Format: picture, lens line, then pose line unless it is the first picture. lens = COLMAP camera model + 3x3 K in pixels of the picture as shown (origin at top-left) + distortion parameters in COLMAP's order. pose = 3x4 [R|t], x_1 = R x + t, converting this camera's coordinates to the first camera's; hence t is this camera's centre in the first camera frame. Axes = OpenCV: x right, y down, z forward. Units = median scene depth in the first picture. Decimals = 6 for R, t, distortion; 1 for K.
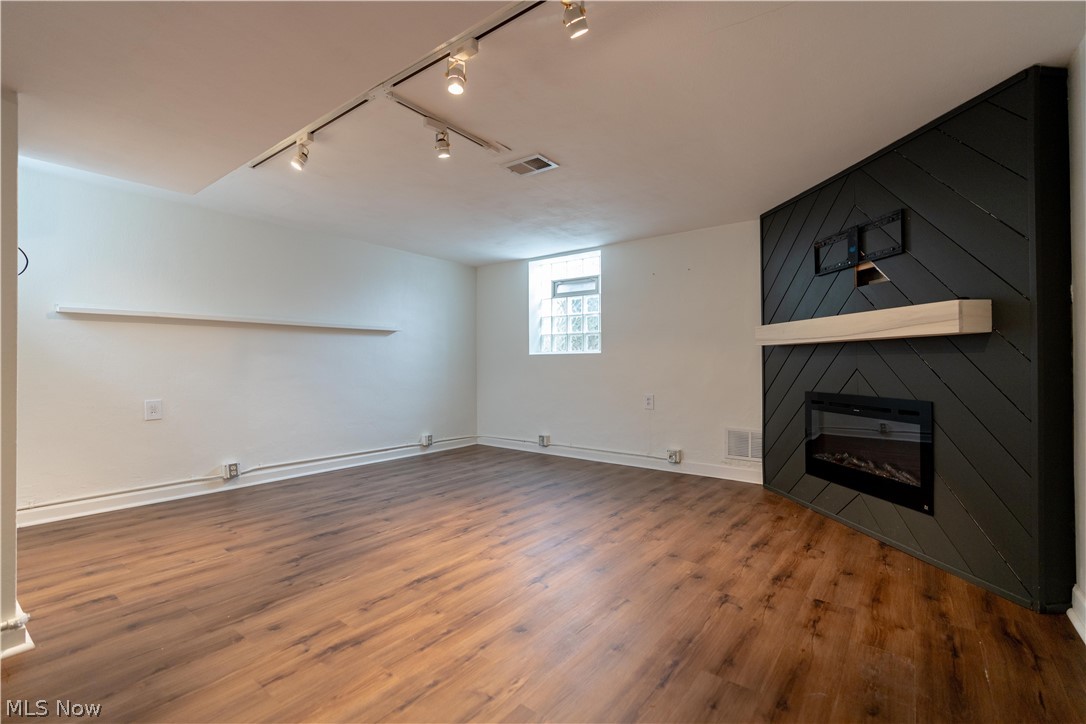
lens RADIAL K [[486.6, 0, 543.0], [0, 486.6, 362.0], [0, 0, 1]] dist [-0.001375, 0.000516]
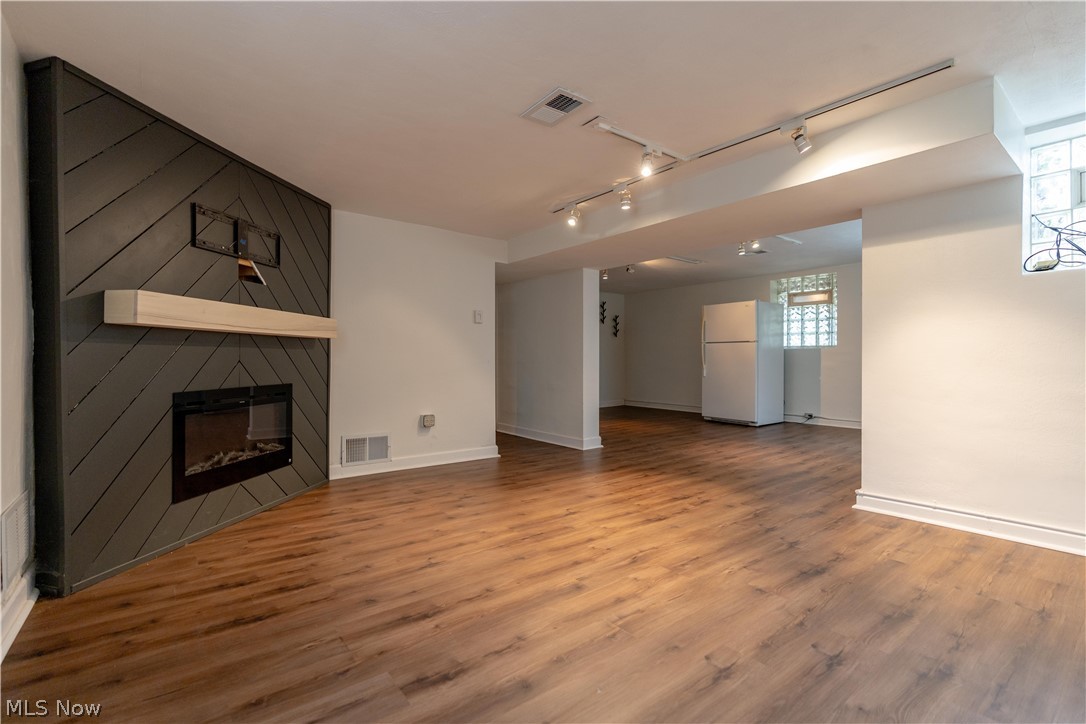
lens RADIAL K [[486.6, 0, 543.0], [0, 486.6, 362.0], [0, 0, 1]] dist [-0.001375, 0.000516]
pose [[-0.968241, -0.000747, 0.250018, -0.229977], [0.000261, 0.999992, 0.003999, 0.013404], [-0.250019, 0.003938, -0.968233, 1.958964]]
